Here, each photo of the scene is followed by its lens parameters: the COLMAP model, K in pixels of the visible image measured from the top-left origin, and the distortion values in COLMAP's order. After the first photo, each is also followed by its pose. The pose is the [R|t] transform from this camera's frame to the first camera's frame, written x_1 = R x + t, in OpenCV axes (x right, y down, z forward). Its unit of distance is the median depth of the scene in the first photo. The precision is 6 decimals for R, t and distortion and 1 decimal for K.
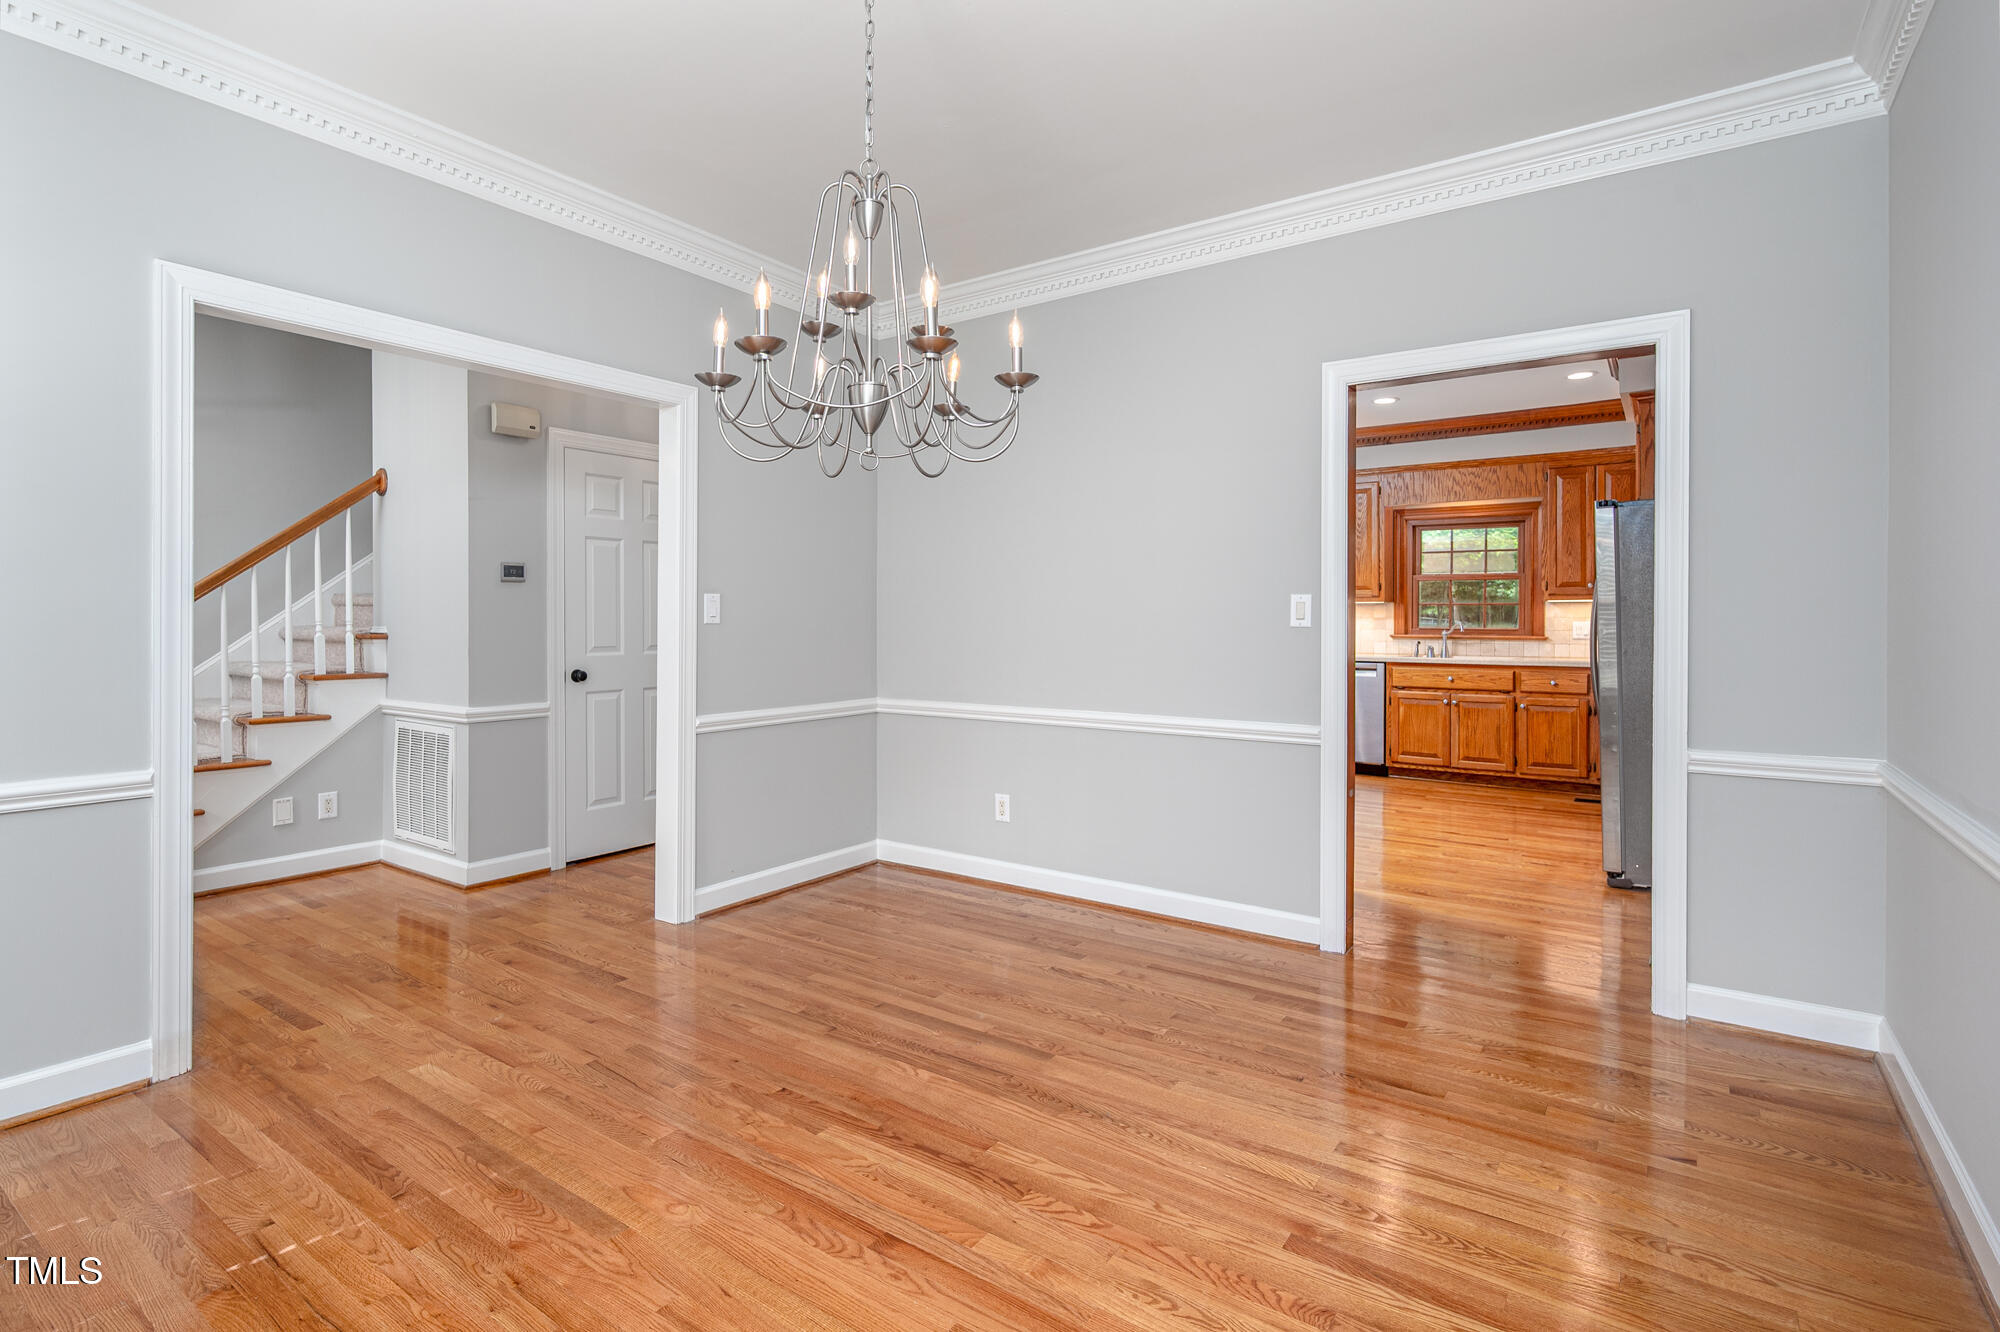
lens RADIAL K [[966.2, 0, 998.2], [0, 966.2, 634.9], [0, 0, 1]] dist [0.001033, 0.000074]
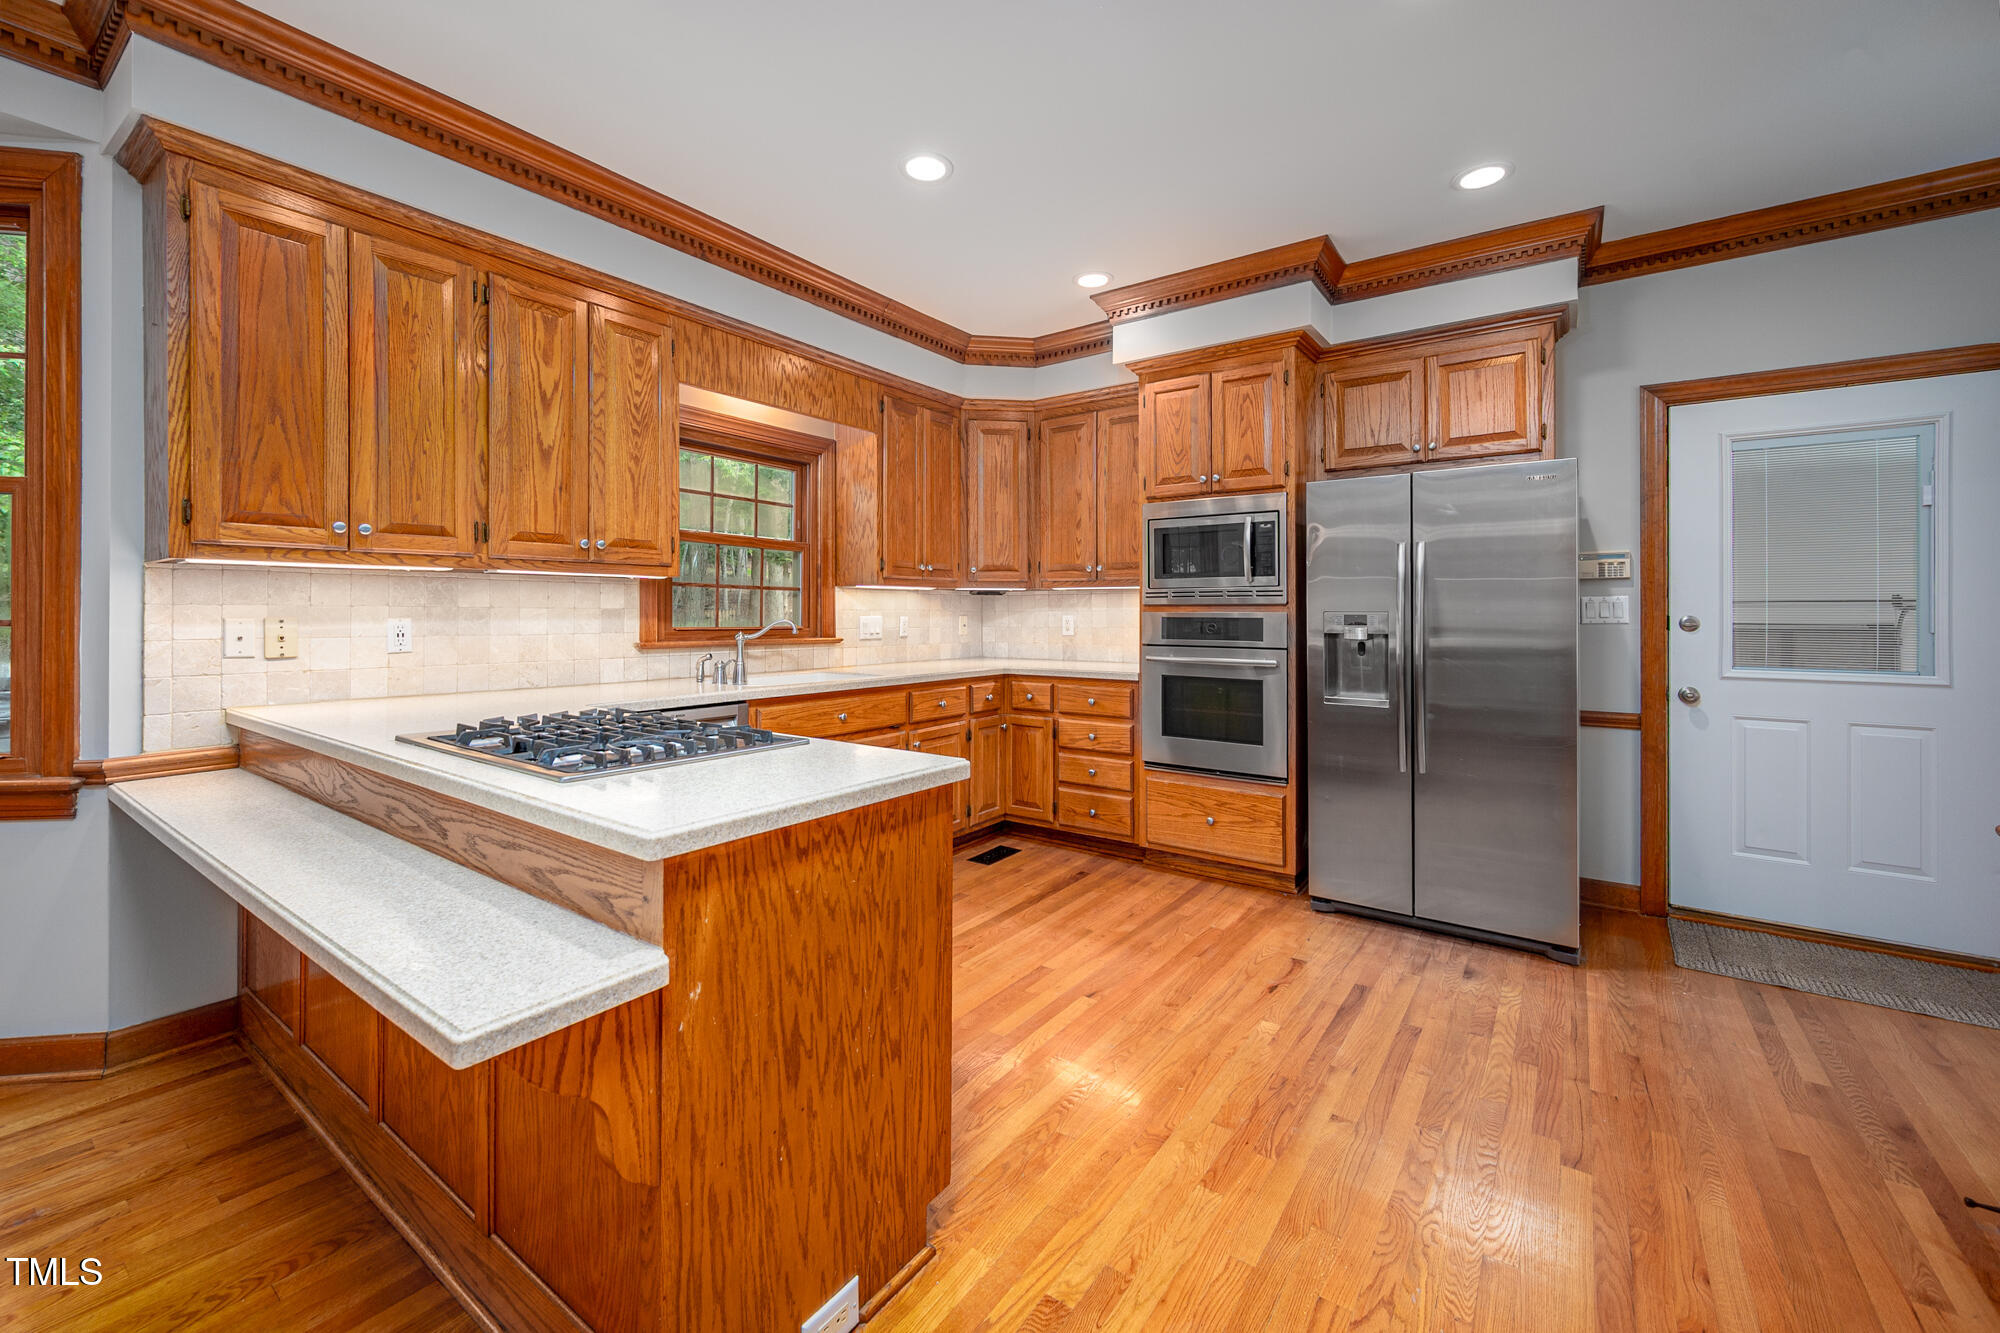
lens RADIAL K [[817.7, 0, 986.9], [0, 817.7, 631.5], [0, 0, 1]] dist [0.000316, 0.000002]
pose [[0.021591, -0.026216, 0.999423, -0.012831], [0.010361, 0.999608, 0.025997, -0.017227], [-0.999713, 0.009794, 0.021854, 0.908668]]
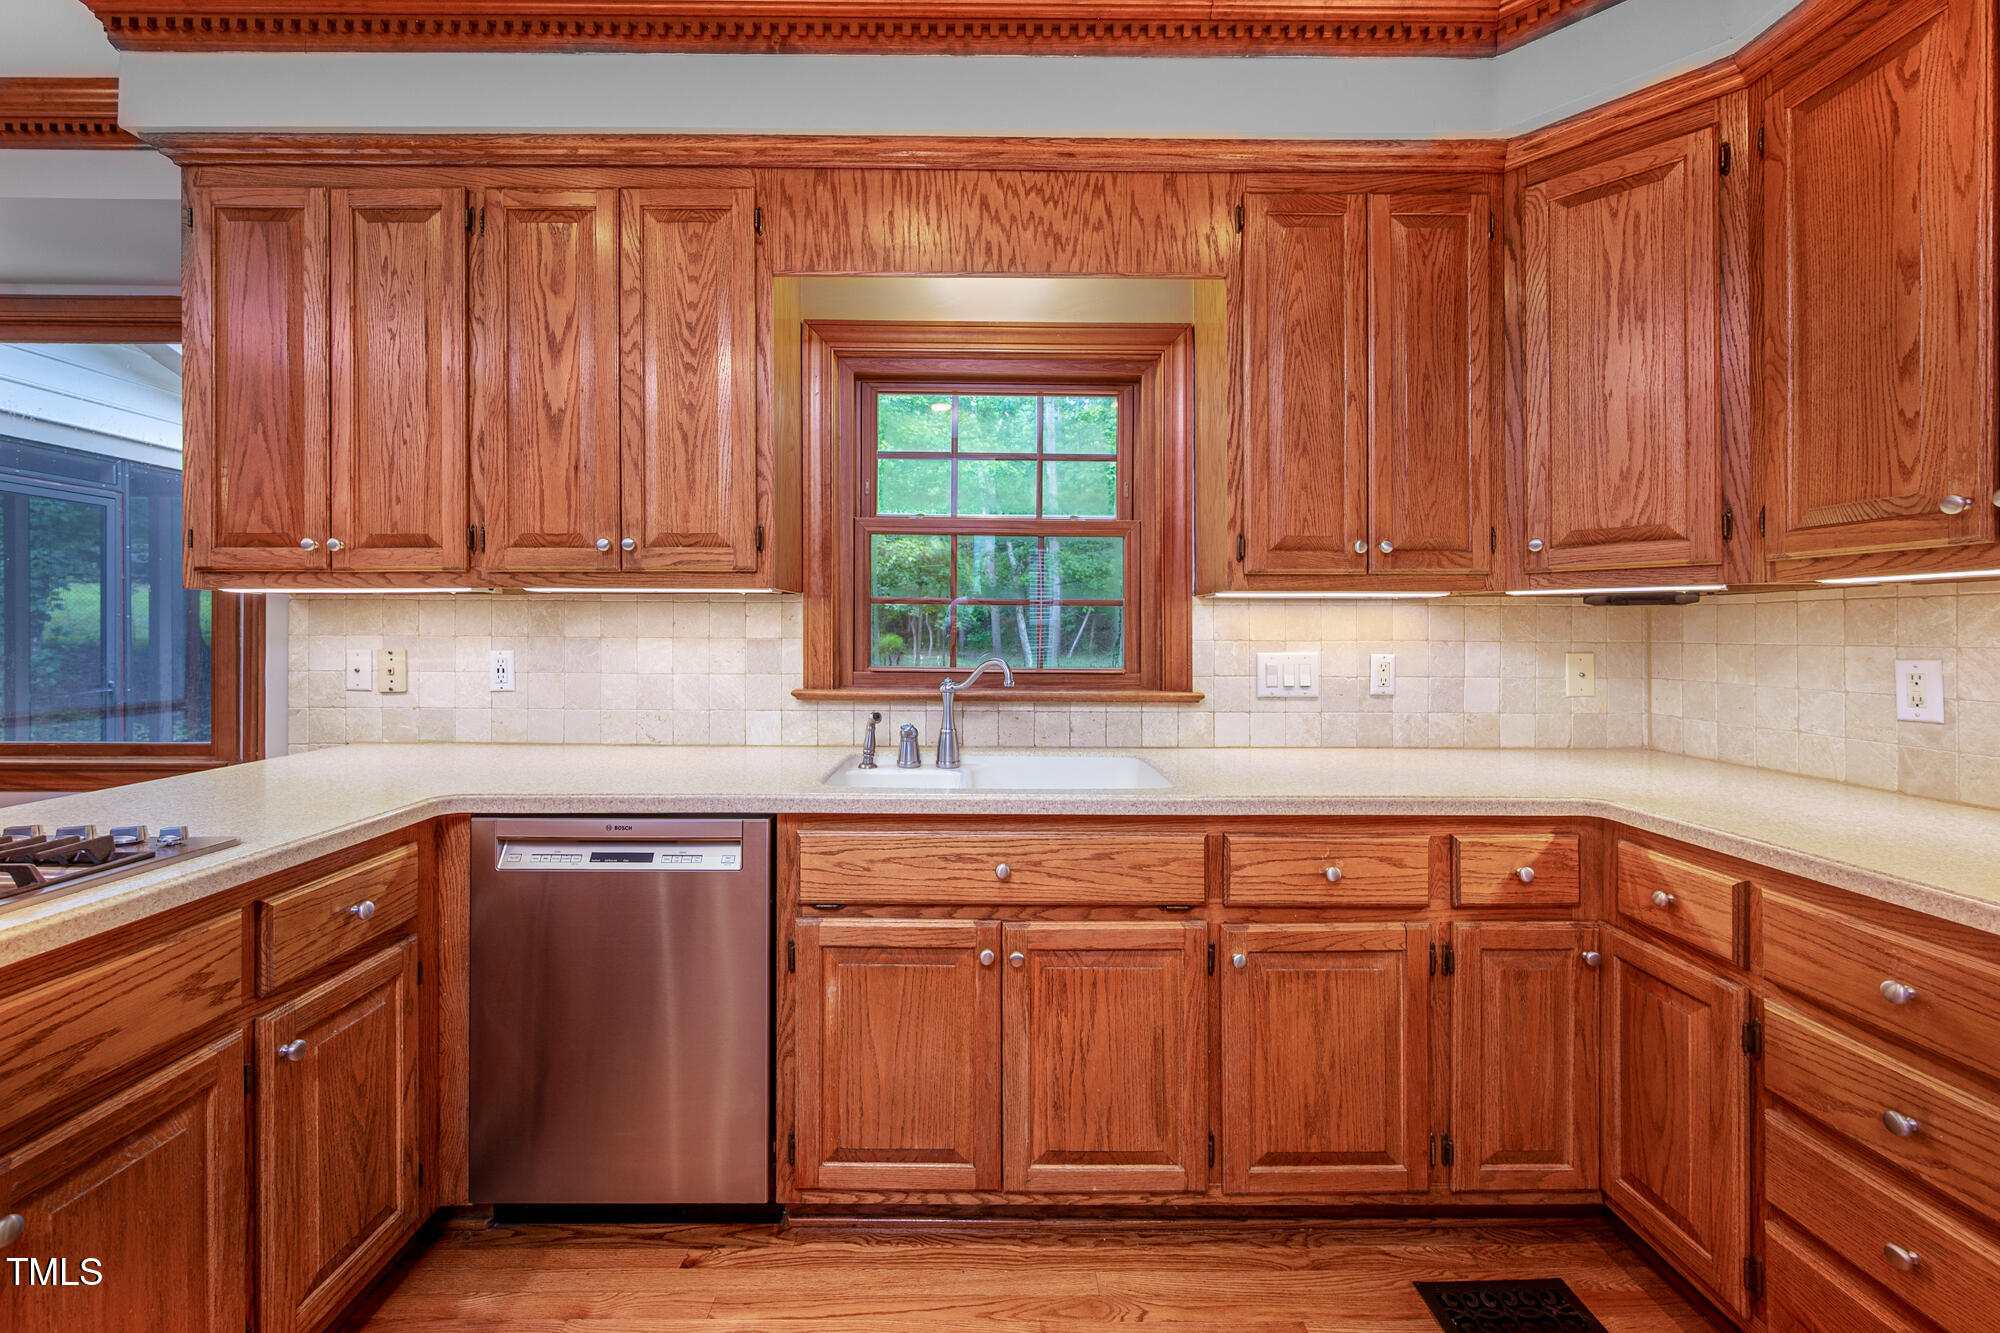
lens RADIAL K [[799.7, 0, 987.9], [0, 799.7, 635.1], [0, 0, 1]] dist [0.000666, 0.000028]
pose [[0.816351, -0.004619, 0.577538, 0.337230], [0.006465, 0.999978, -0.001140, -0.020719], [-0.577520, 0.004664, 0.816363, 0.823311]]
